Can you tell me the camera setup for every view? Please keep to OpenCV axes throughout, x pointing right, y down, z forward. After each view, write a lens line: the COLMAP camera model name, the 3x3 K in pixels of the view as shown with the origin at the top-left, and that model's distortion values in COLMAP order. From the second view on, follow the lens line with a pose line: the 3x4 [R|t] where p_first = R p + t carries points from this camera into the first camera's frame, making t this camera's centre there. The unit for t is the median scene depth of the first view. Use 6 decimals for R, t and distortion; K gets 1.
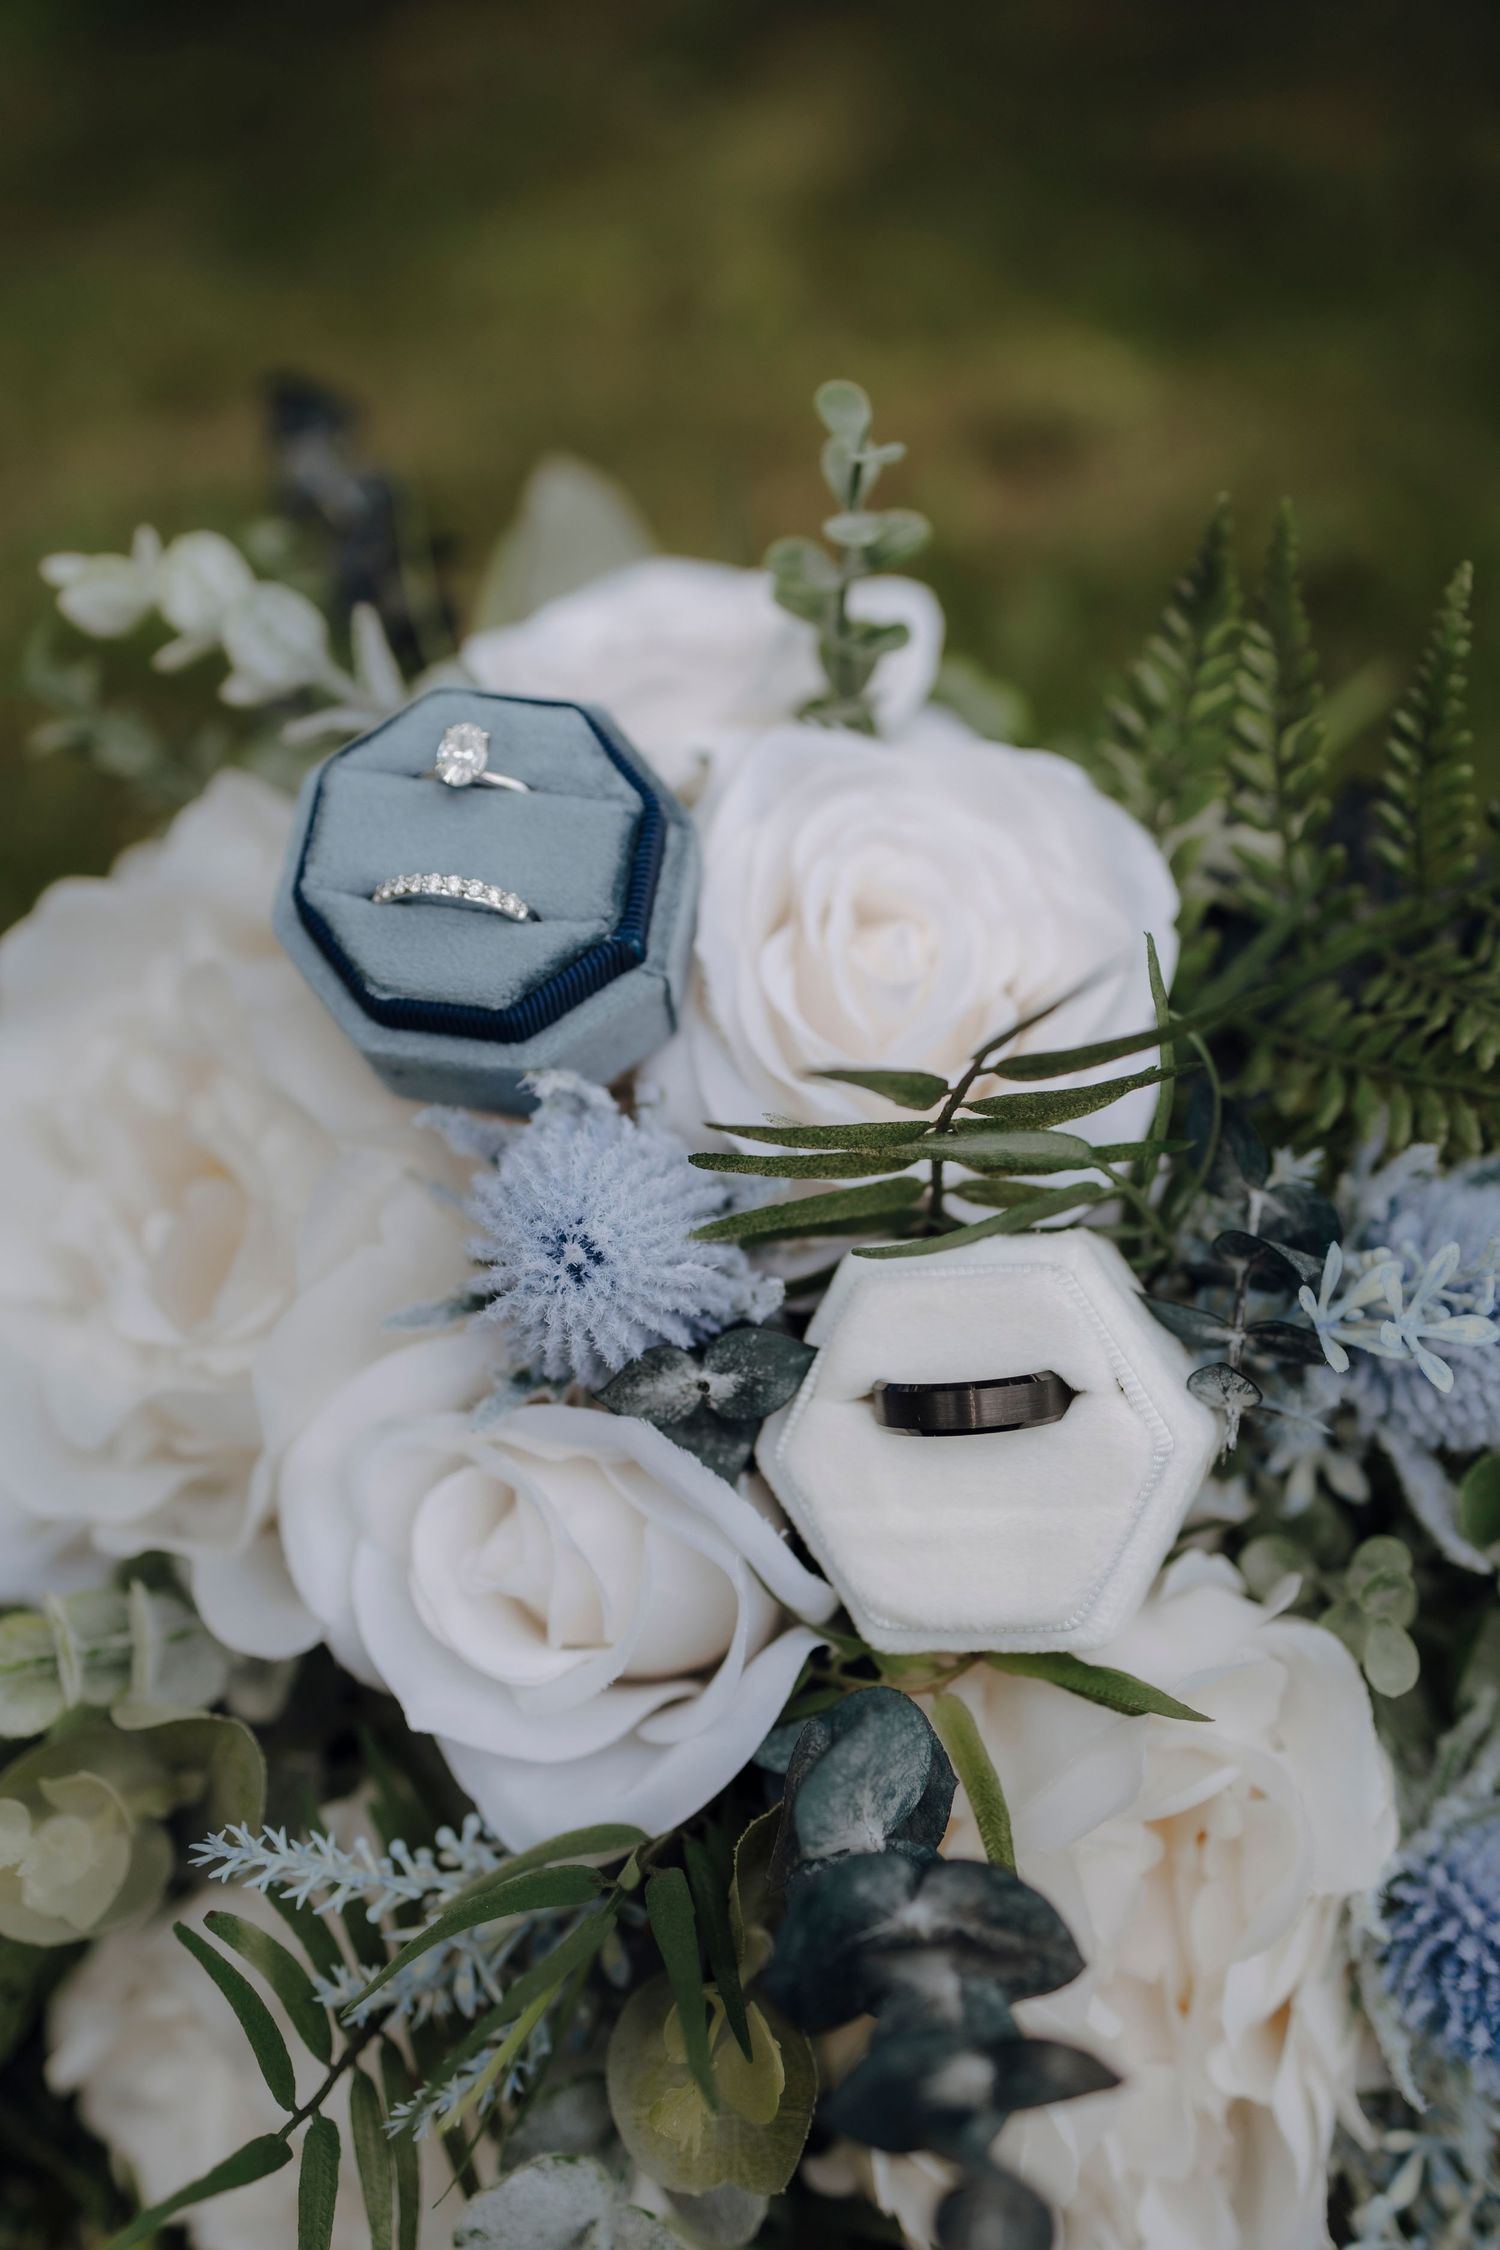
lens RADIAL K [[2724.2, 0, 739.0], [0, 2724.2, 1132.6], [0, 0, 1]] dist [0.041712, 0.000000]
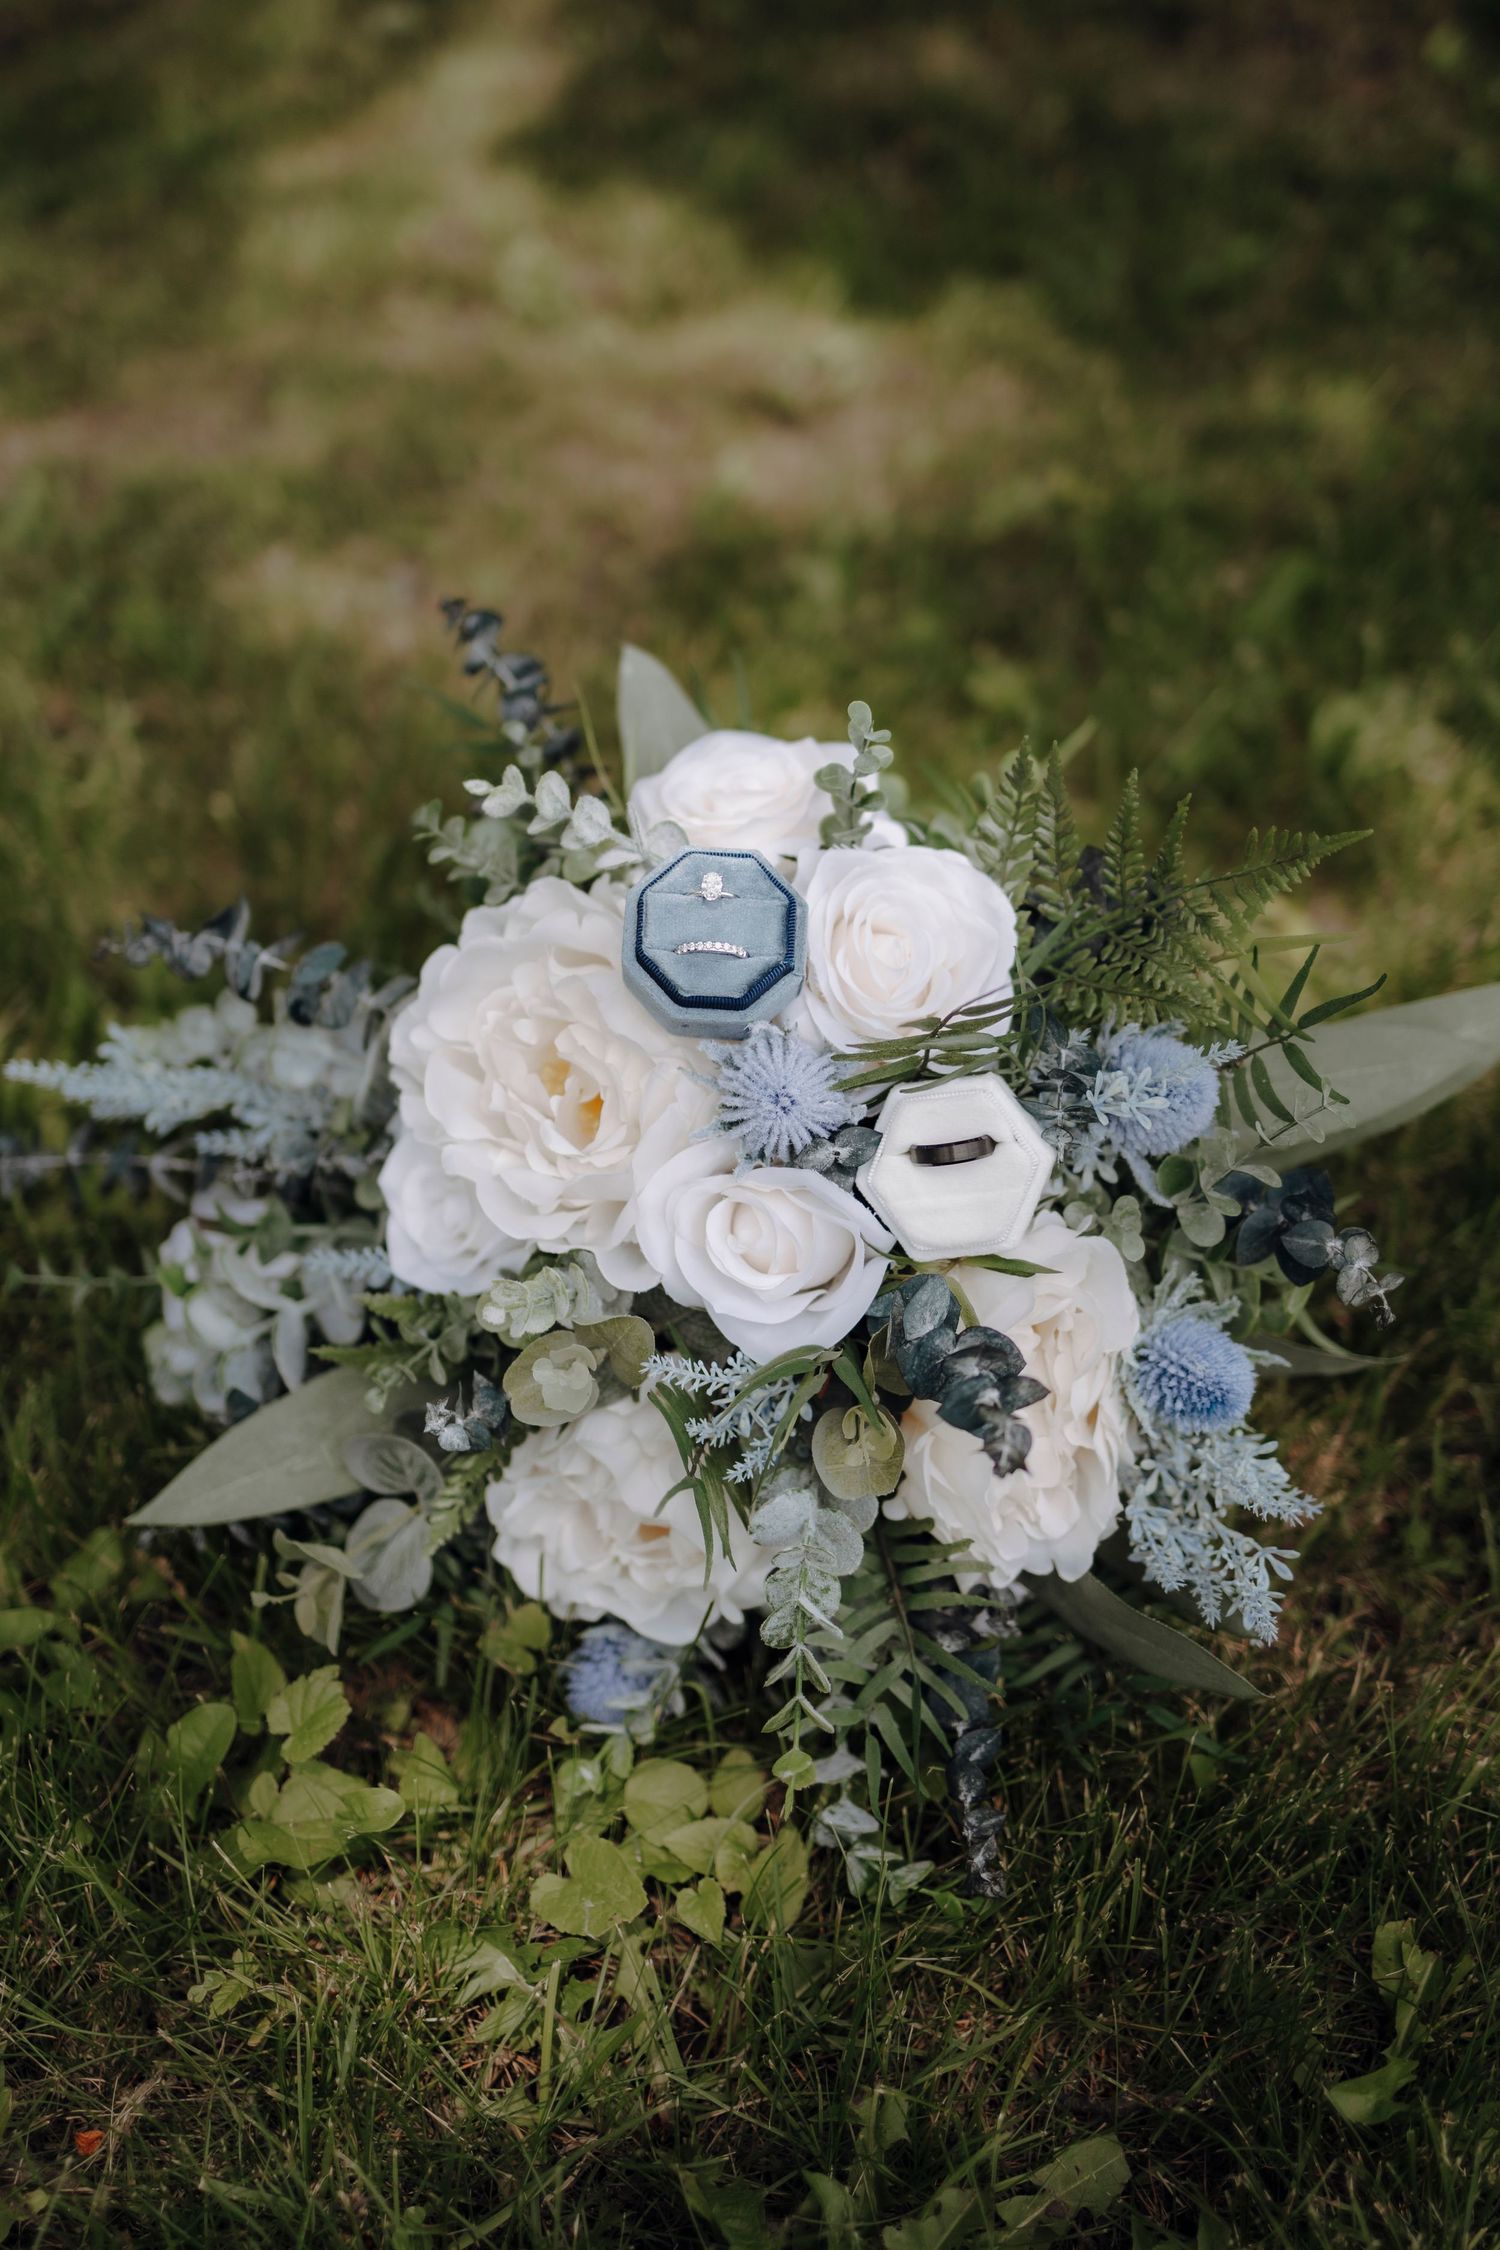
lens RADIAL K [[2724.2, 0, 756.6], [0, 2724.2, 1121.9], [0, 0, 1]] dist [0.041712, 0.000000]
pose [[0.990497, -0.079811, 0.112004, -0.322345], [0.071687, 0.994620, 0.074781, -0.106399], [-0.117370, -0.066041, 0.990890, -1.224192]]
